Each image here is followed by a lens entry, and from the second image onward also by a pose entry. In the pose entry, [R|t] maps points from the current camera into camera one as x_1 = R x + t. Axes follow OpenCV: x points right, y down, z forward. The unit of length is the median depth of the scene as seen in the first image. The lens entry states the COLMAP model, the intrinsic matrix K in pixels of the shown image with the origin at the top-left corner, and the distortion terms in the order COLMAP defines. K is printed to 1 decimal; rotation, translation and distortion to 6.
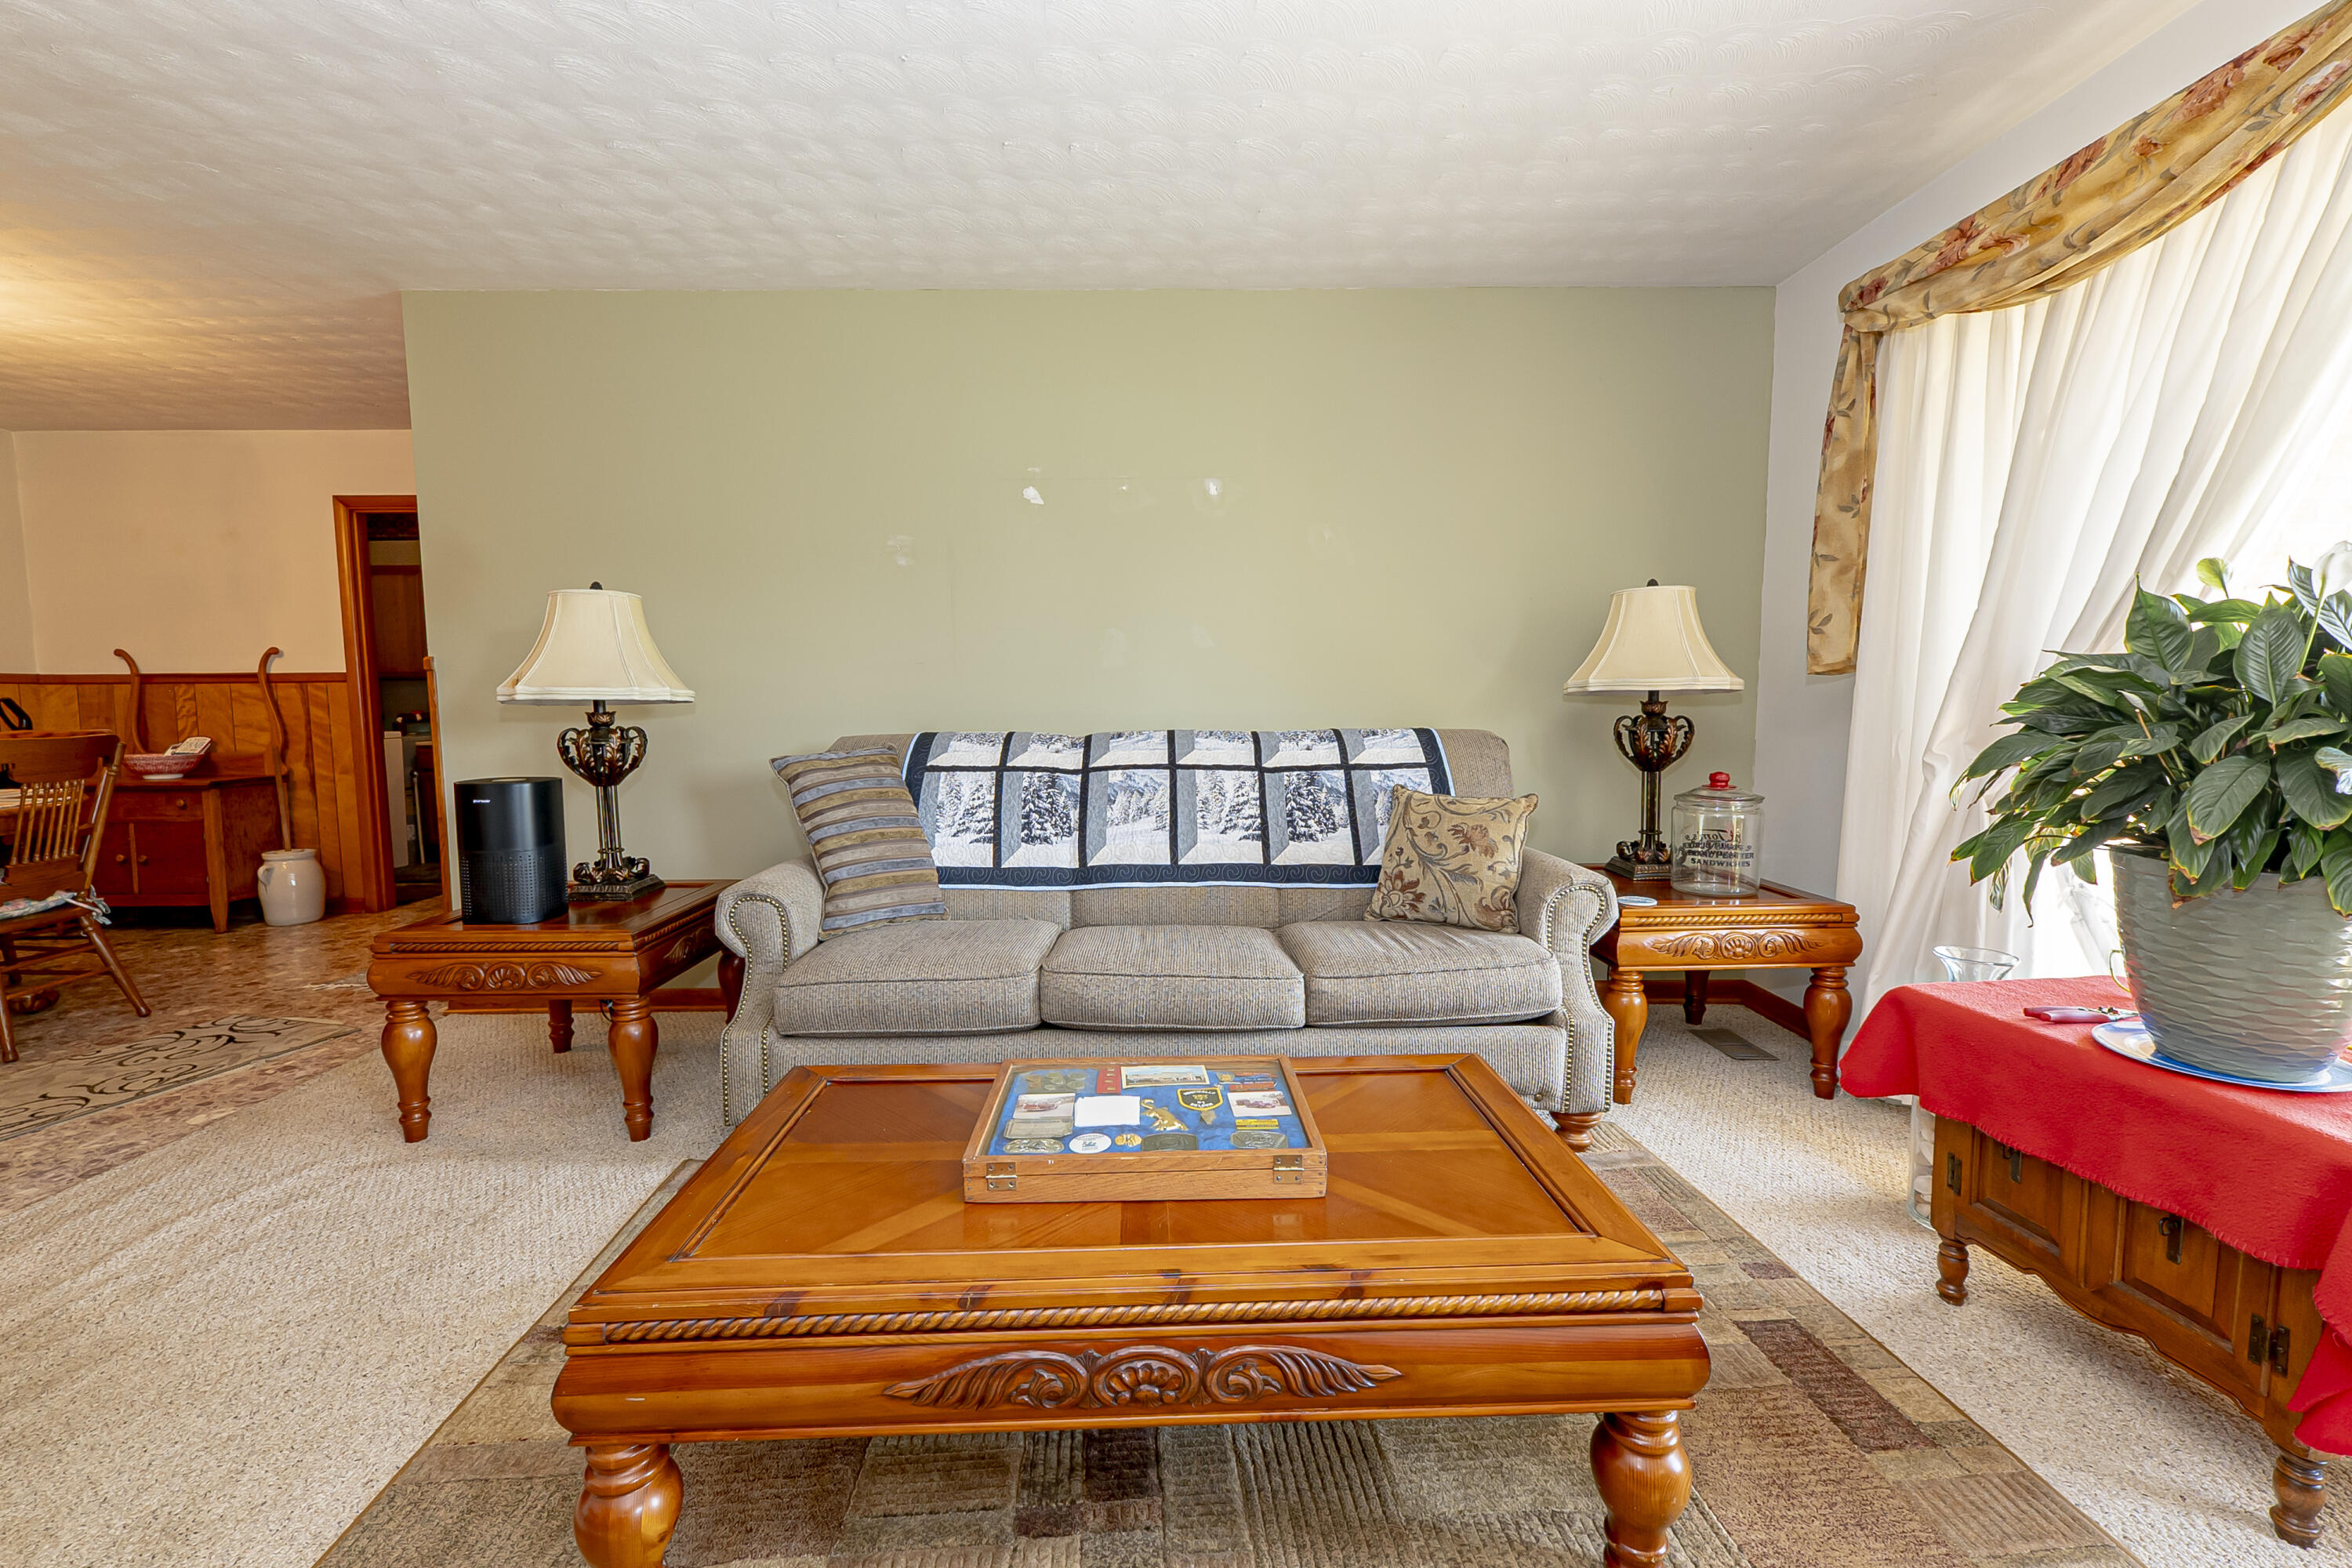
lens RADIAL K [[1015.7, 0, 1177.4], [0, 1015.7, 783.6], [0, 0, 1]] dist [0.003927, 0.001295]
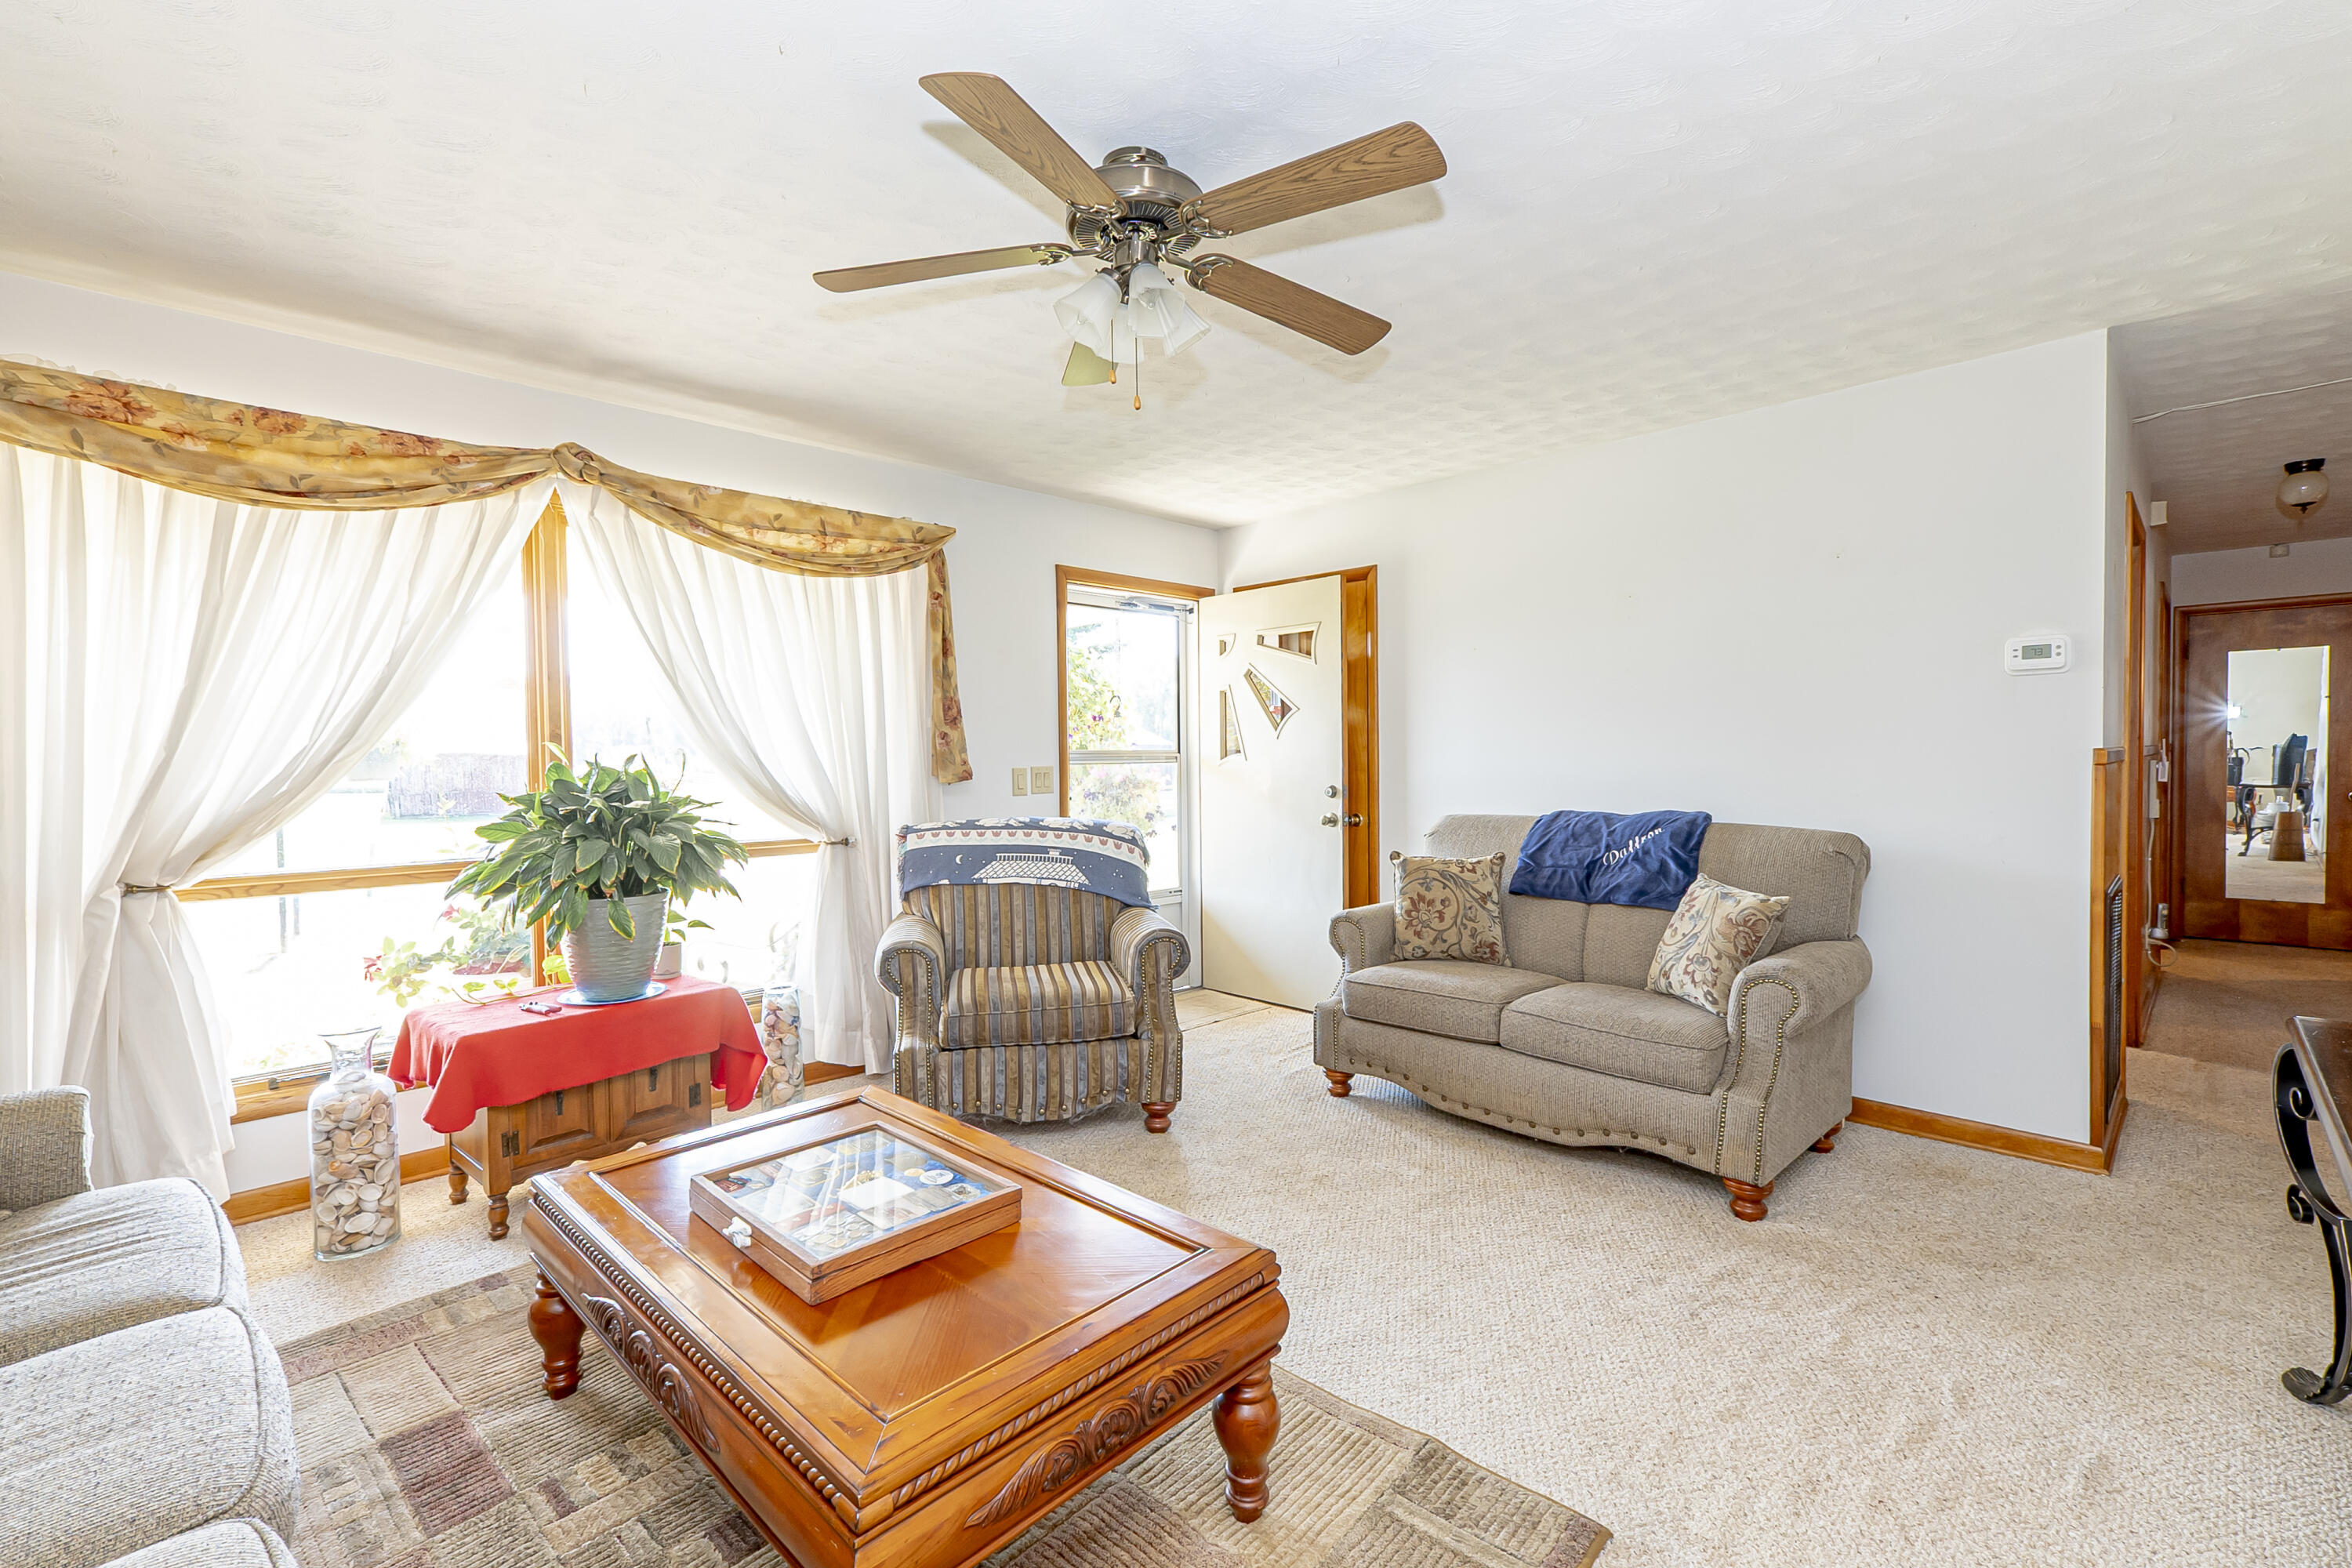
lens RADIAL K [[1015.7, 0, 1177.4], [0, 1015.7, 783.6], [0, 0, 1]] dist [0.003927, 0.001295]
pose [[-0.692517, -0.004156, 0.721390, -0.609850], [0.079810, 0.993404, 0.082339, -0.113217], [-0.716973, 0.114596, -0.687617, 0.797356]]
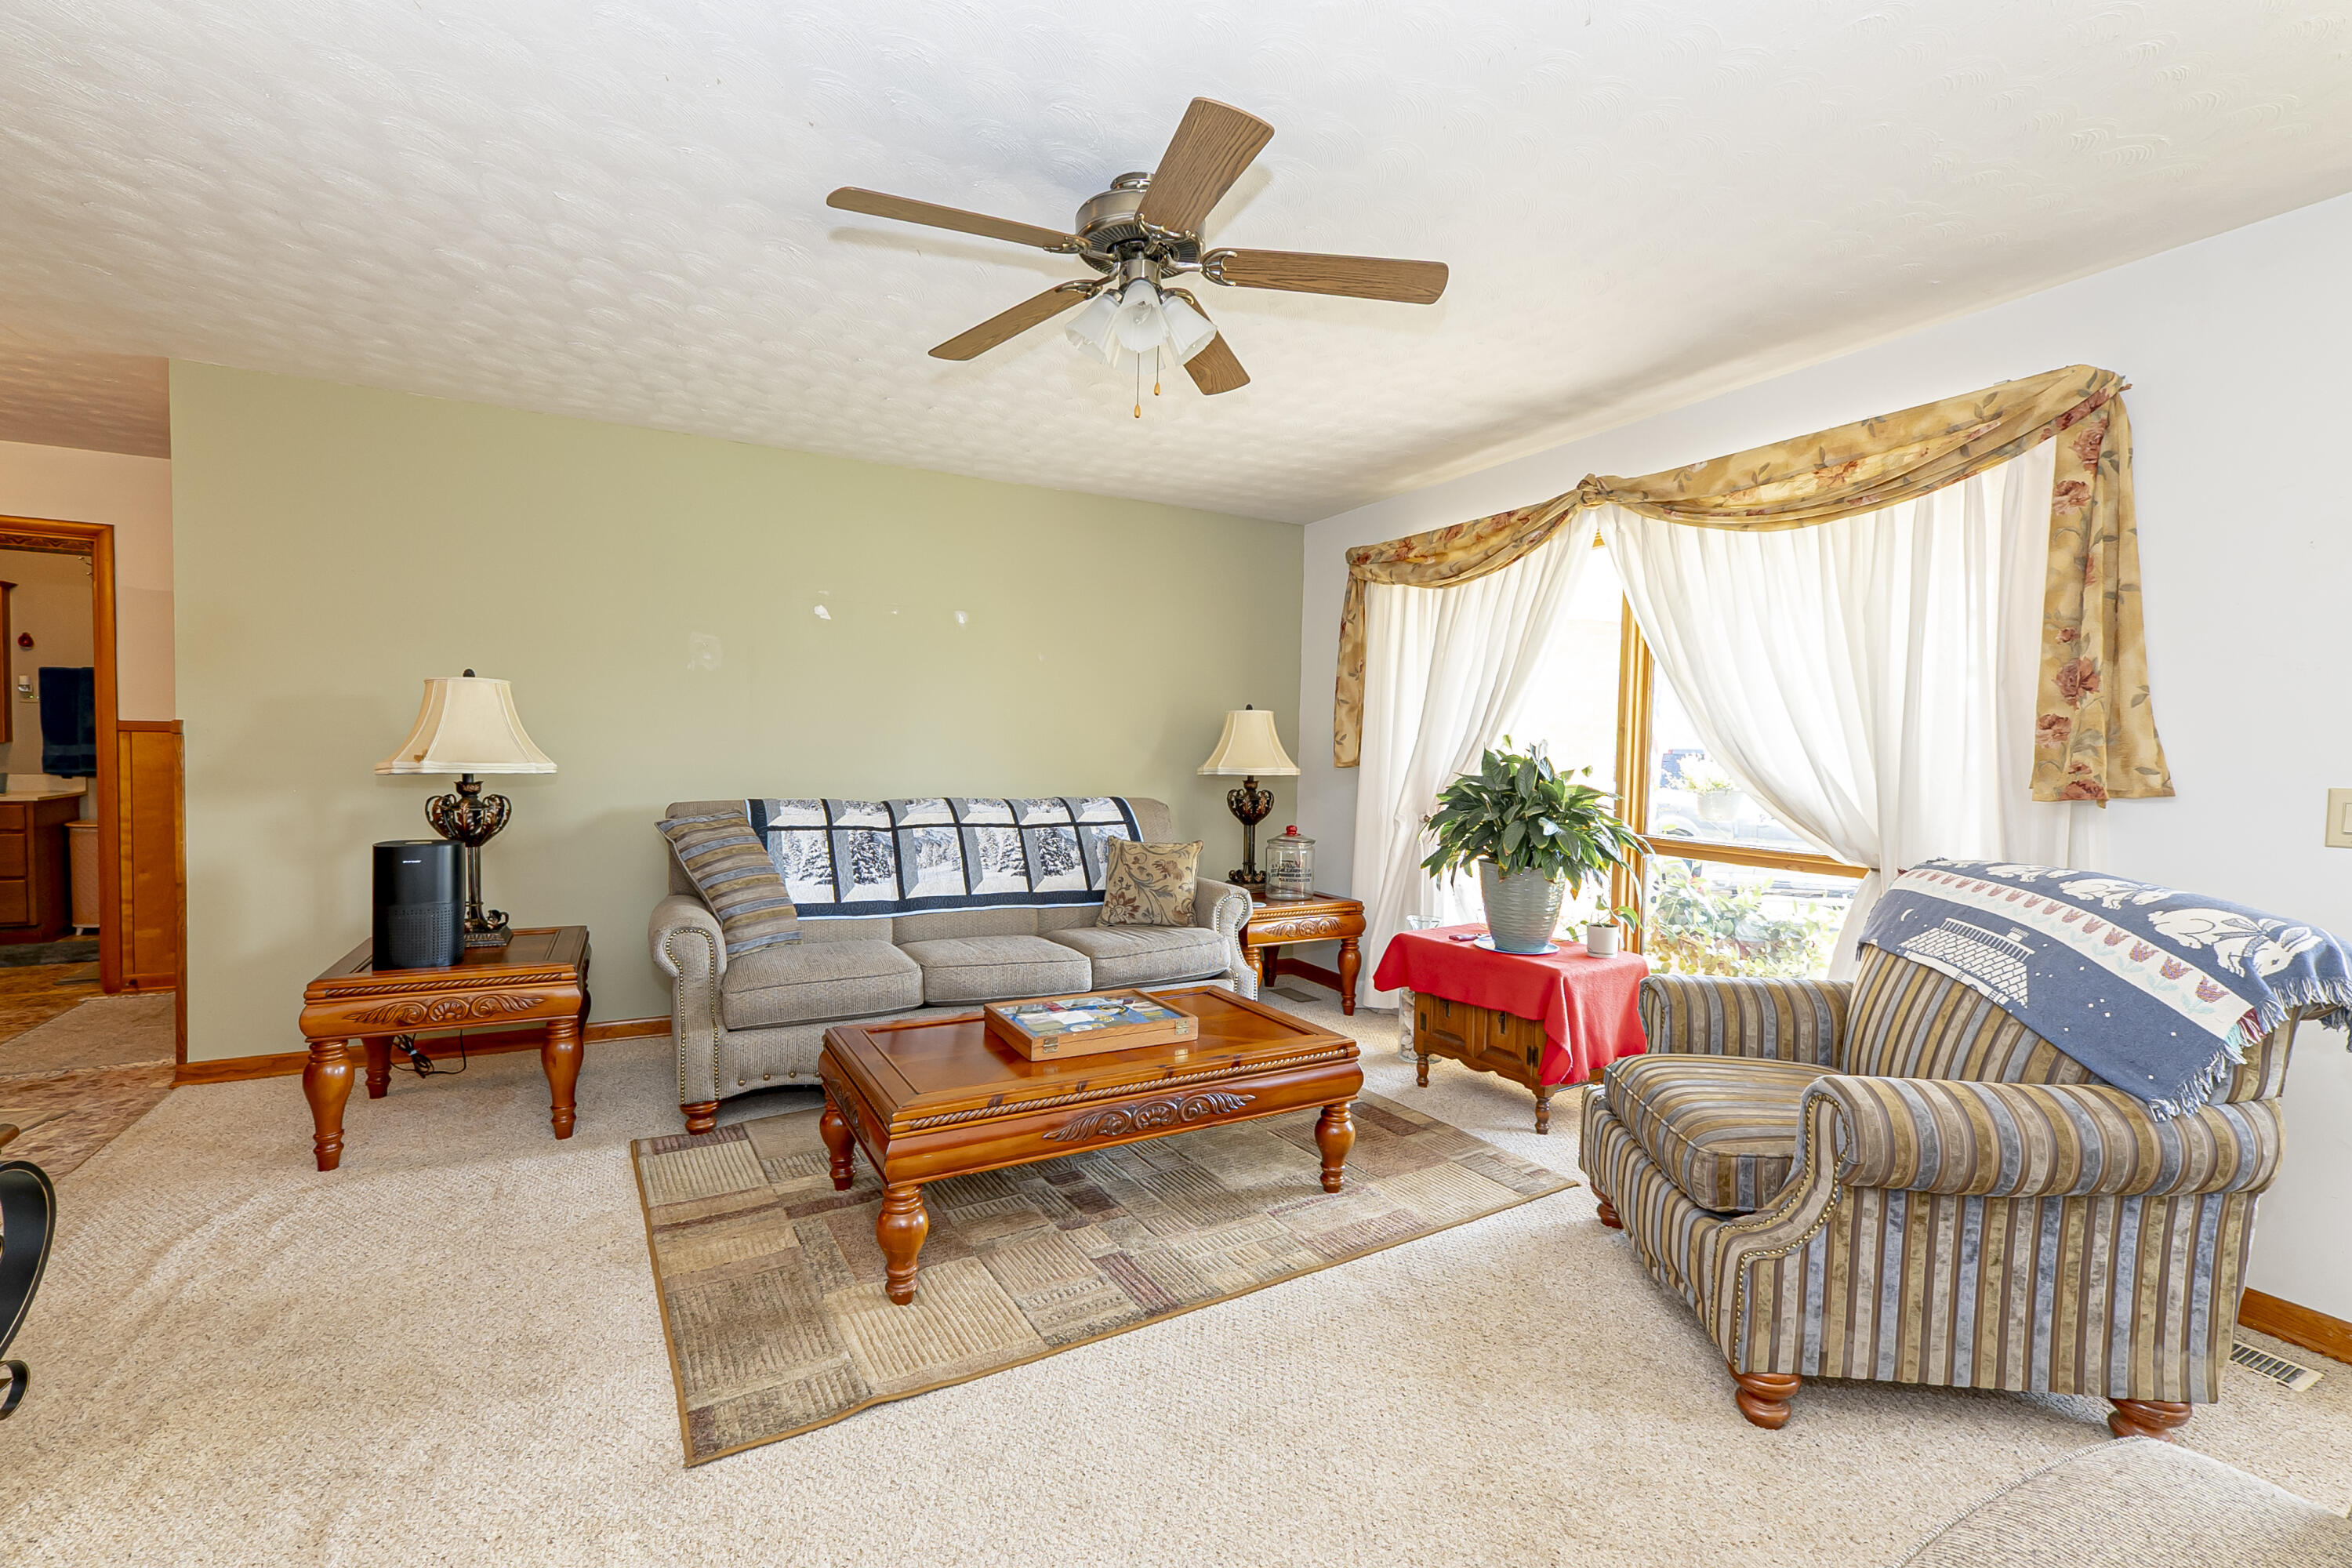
lens RADIAL K [[1015.7, 0, 1177.4], [0, 1015.7, 783.6], [0, 0, 1]] dist [0.003927, 0.001295]
pose [[0.887875, 0.009370, 0.459990, -0.396109], [0.012678, 0.998915, -0.044818, -0.007575], [-0.459911, 0.045625, 0.886792, -0.387619]]
